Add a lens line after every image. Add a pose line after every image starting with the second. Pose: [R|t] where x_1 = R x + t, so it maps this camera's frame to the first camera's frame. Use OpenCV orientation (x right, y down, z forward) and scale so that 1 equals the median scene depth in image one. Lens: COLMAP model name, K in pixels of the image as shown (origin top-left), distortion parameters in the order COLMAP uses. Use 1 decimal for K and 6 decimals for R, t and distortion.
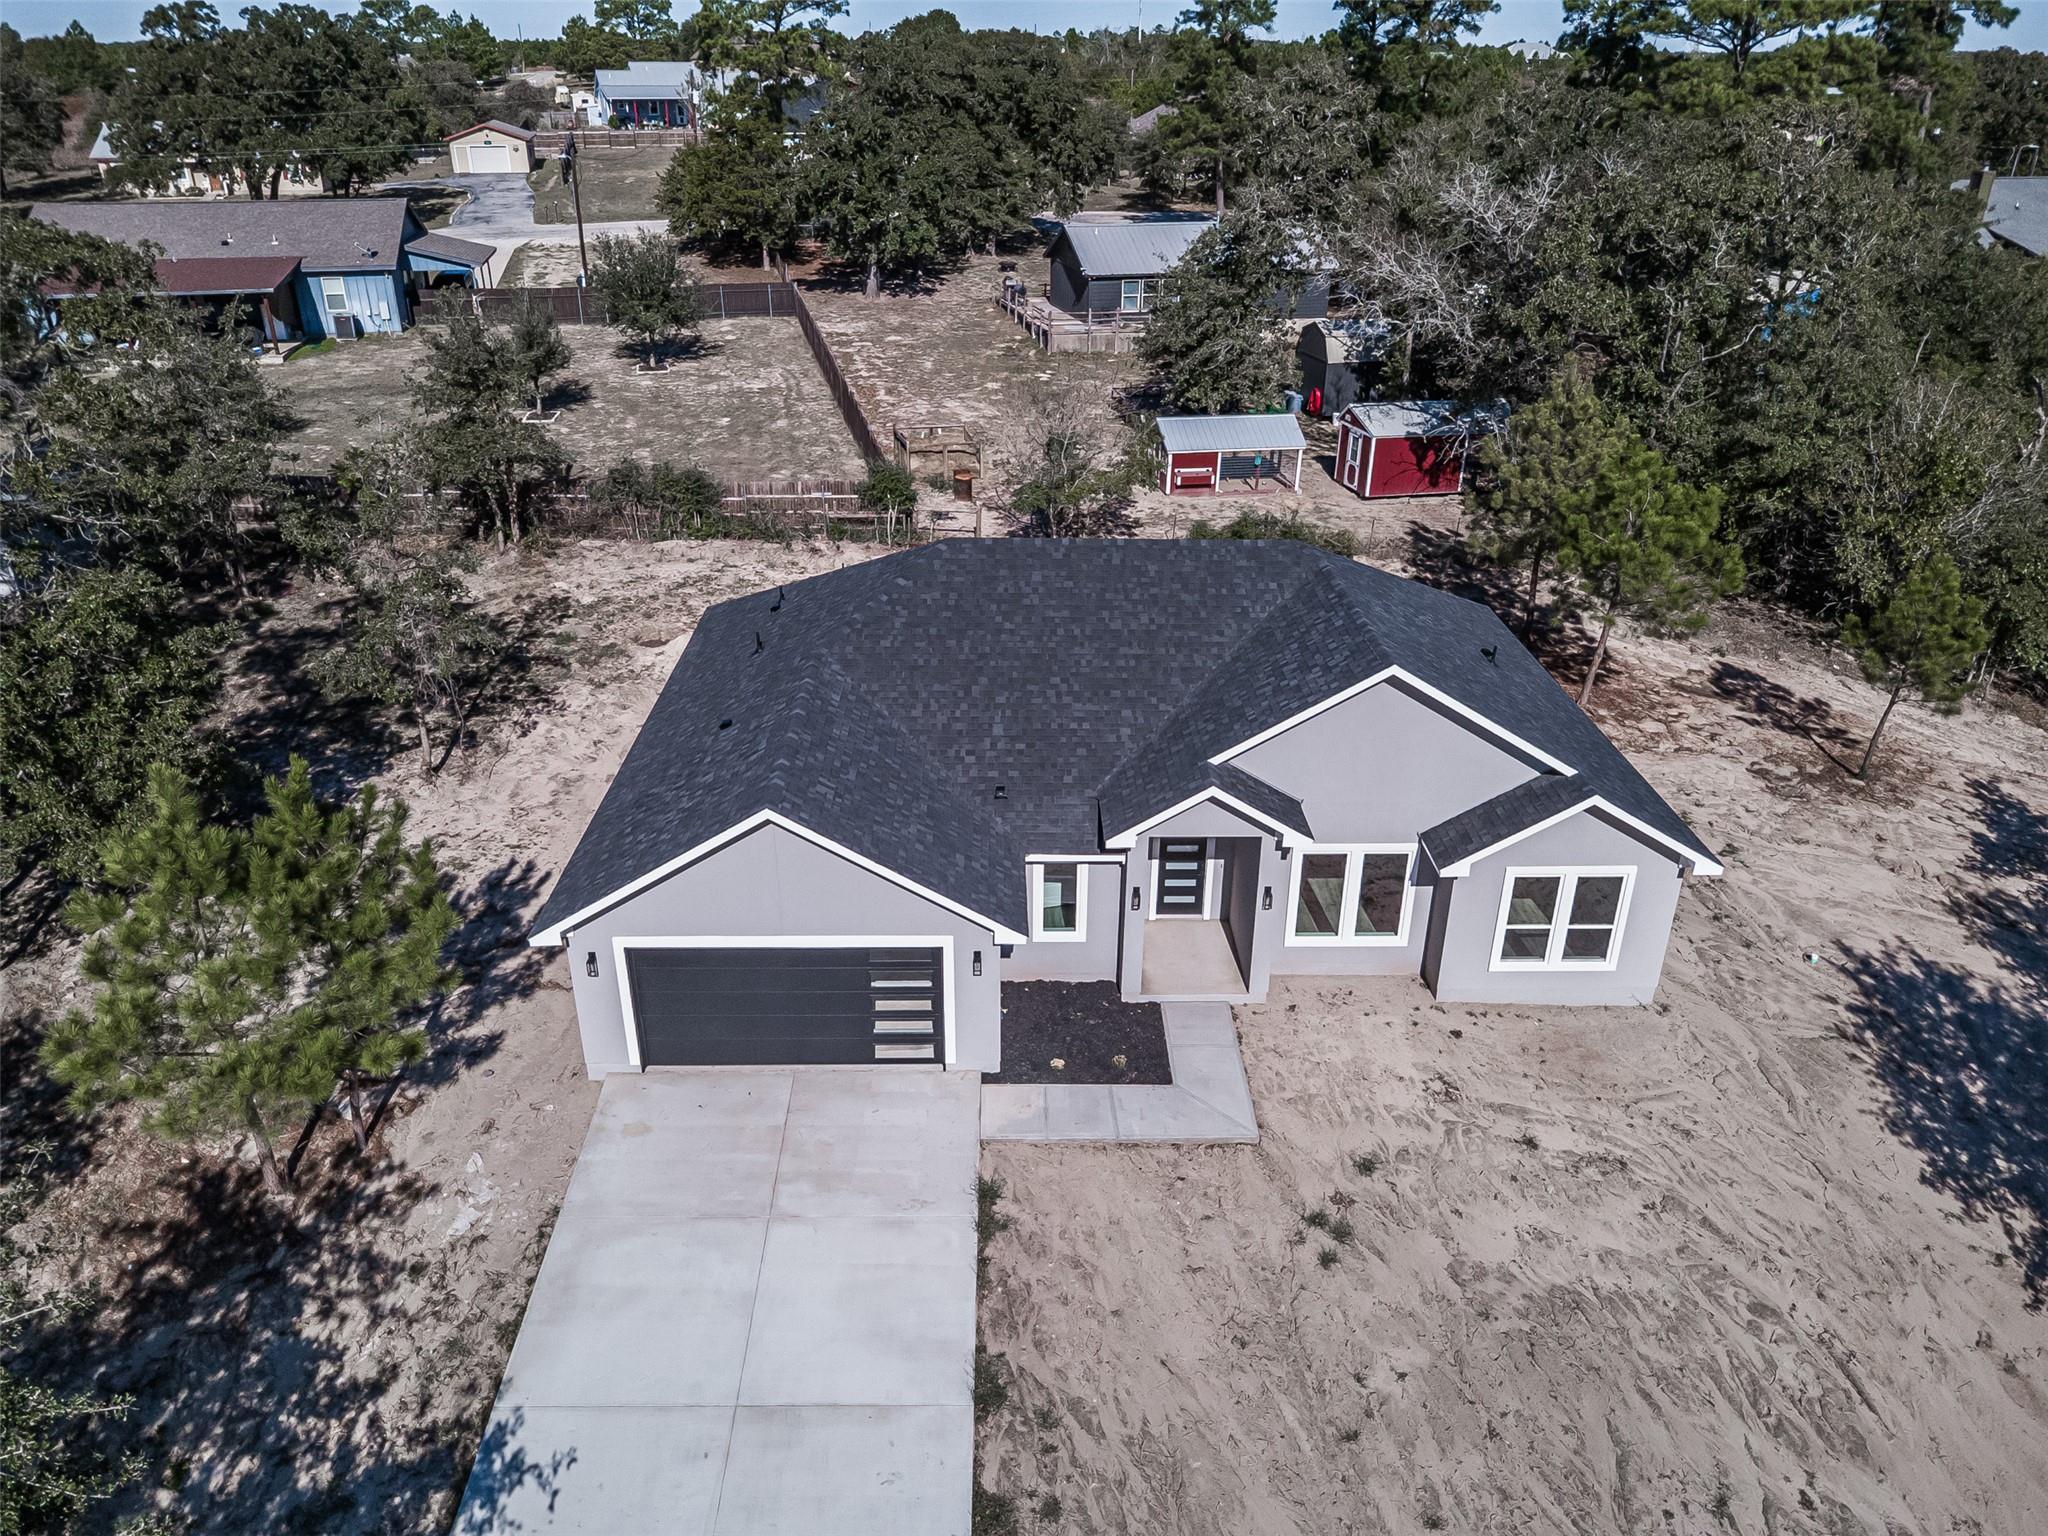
lens RADIAL K [[1435.6, 0, 1024.0], [0, 1435.6, 768.0], [0, 0, 1]] dist [0.000791, 0.002939]
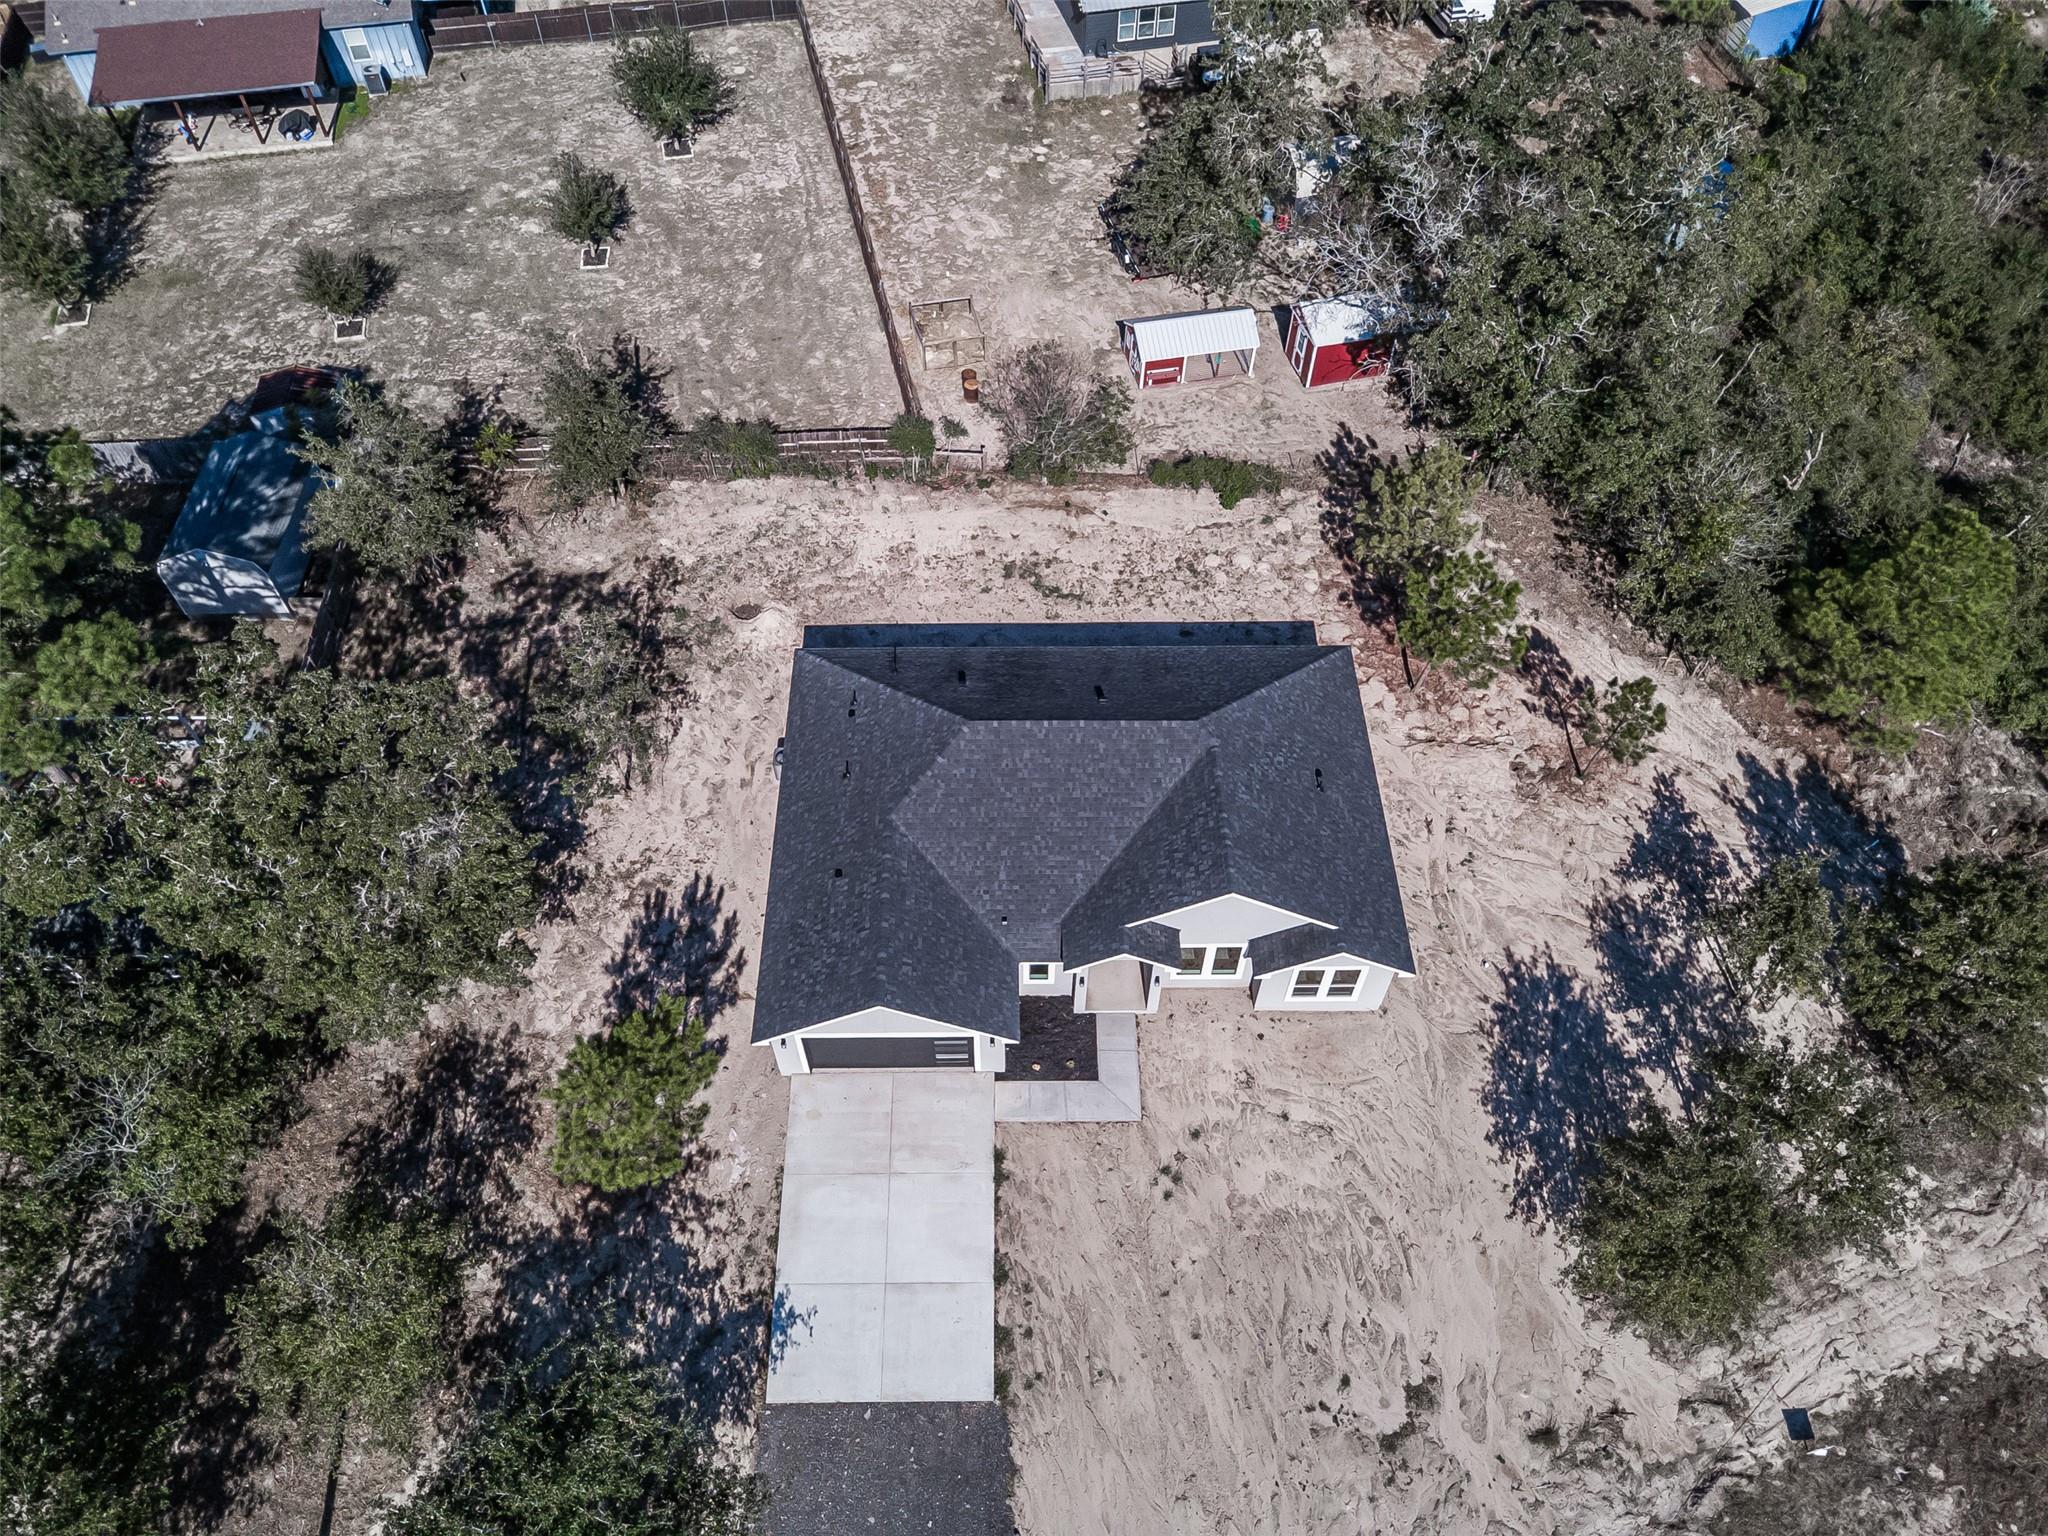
lens RADIAL K [[1435.6, 0, 1024.0], [0, 1435.6, 768.0], [0, 0, 1]] dist [0.000791, 0.002939]
pose [[0.999997, 0.002246, -0.000837, 0.009129], [-0.001622, 0.890944, 0.454111, -1.045059], [0.001765, -0.454108, 0.890945, -0.496105]]
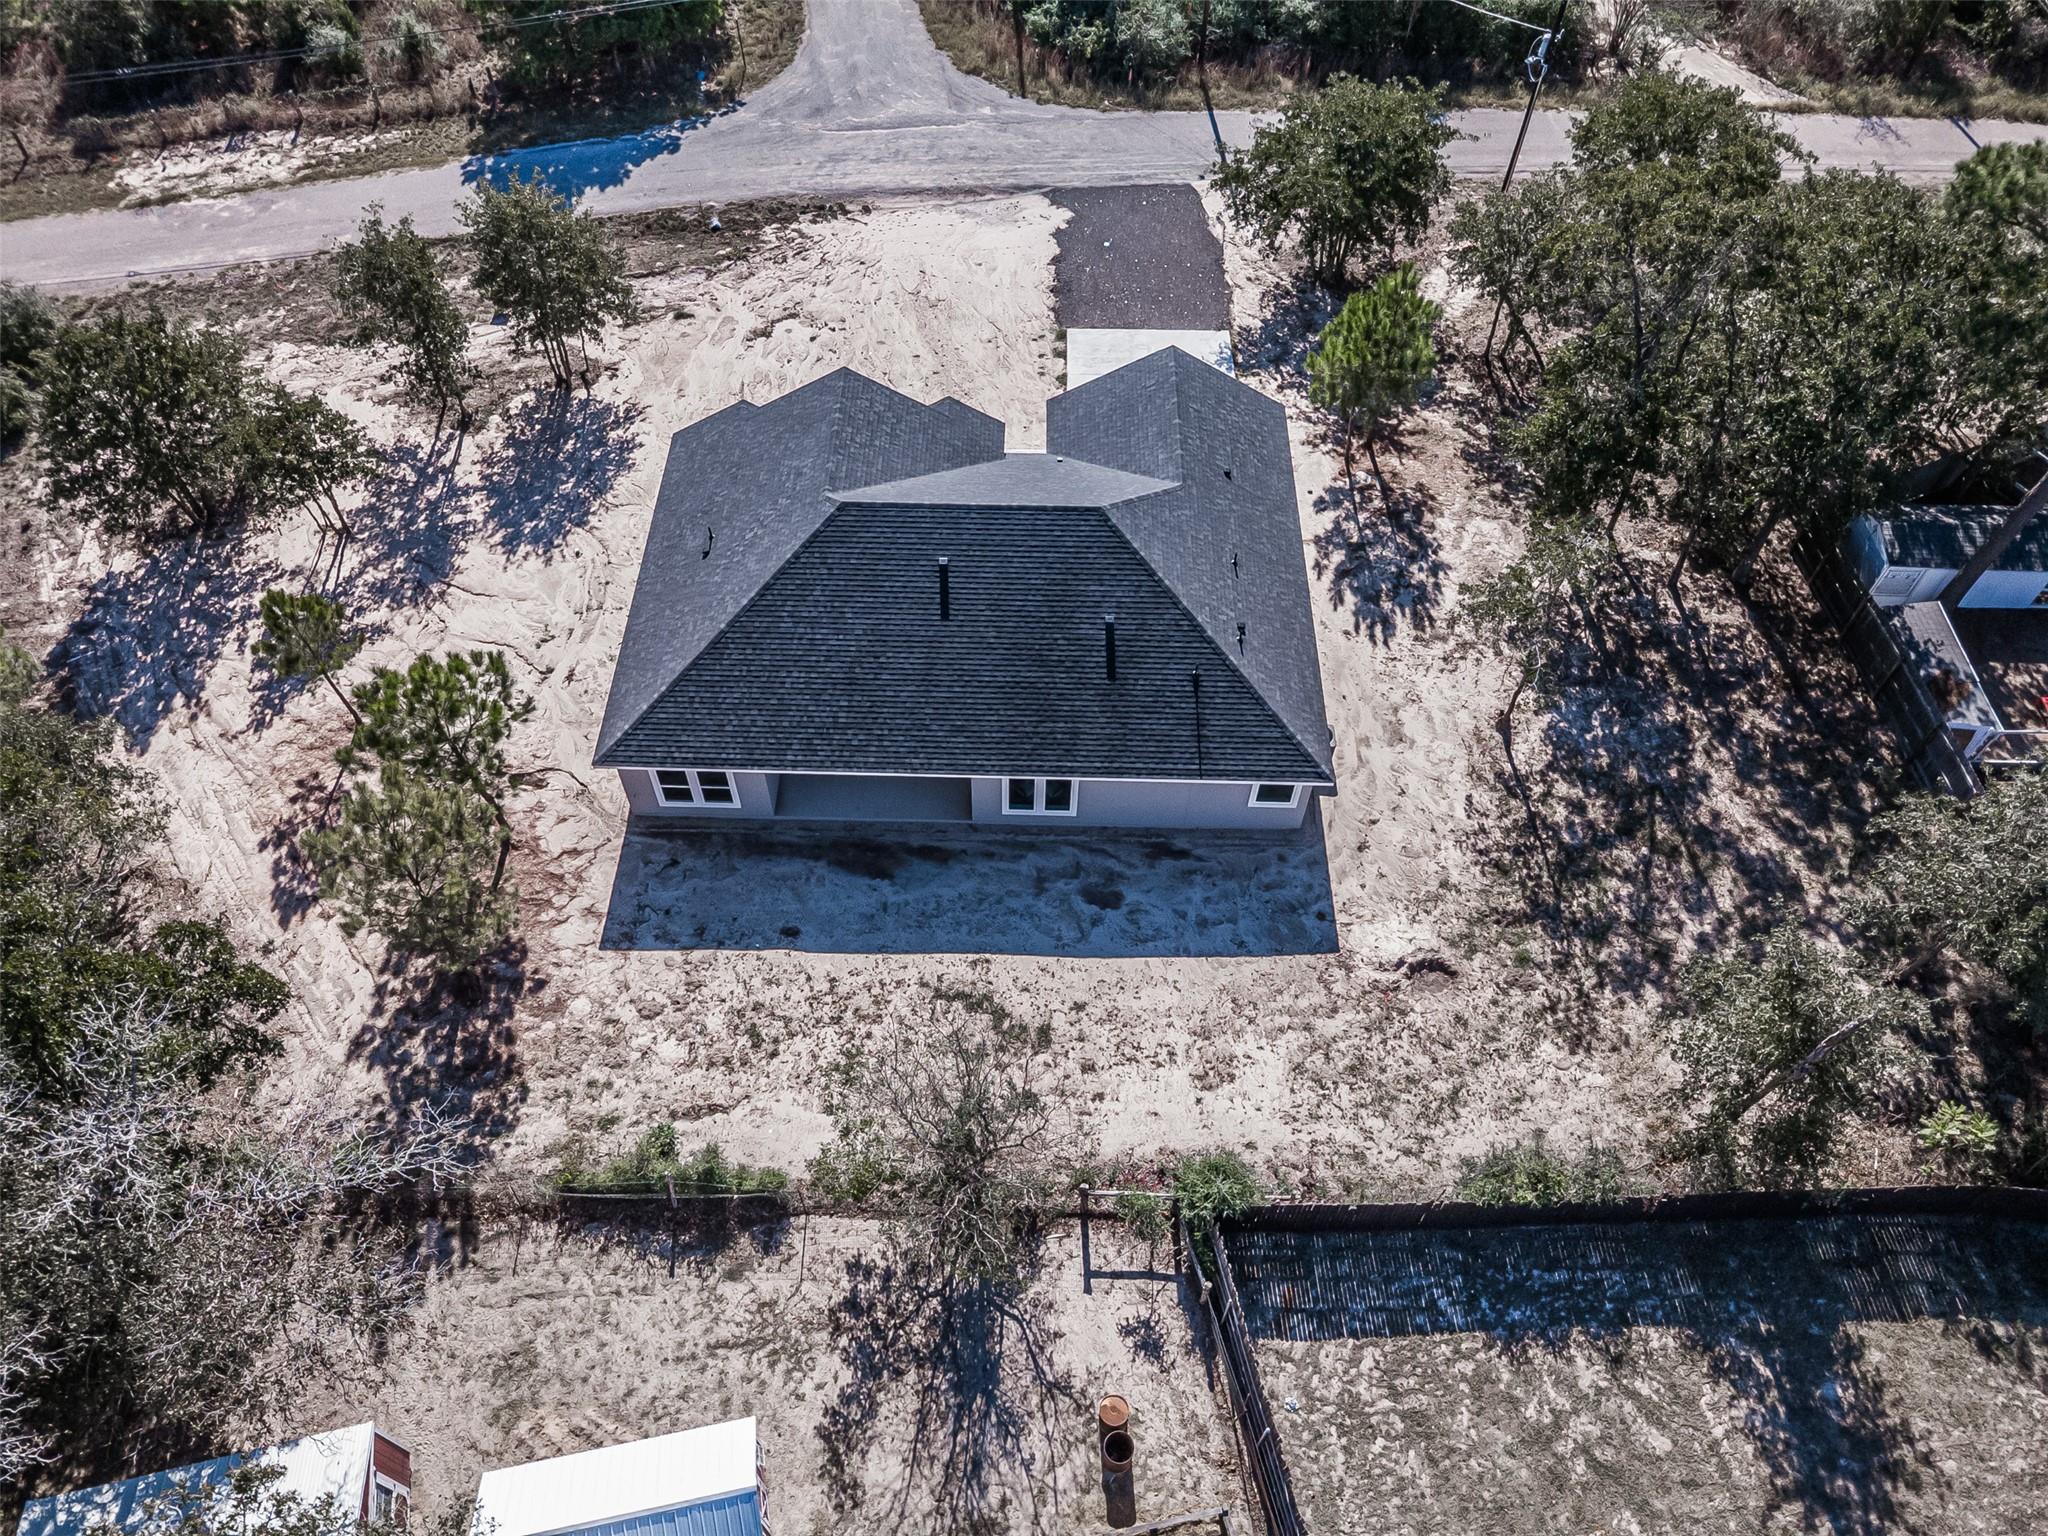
lens RADIAL K [[1435.6, 0, 1024.0], [0, 1435.6, 768.0], [0, 0, 1]] dist [0.000791, 0.002939]
pose [[-0.999277, -0.037426, 0.006632, 0.001670], [-0.000247, 0.180866, 0.983508, -1.856186], [-0.038009, 0.982795, -0.180745, 1.916980]]
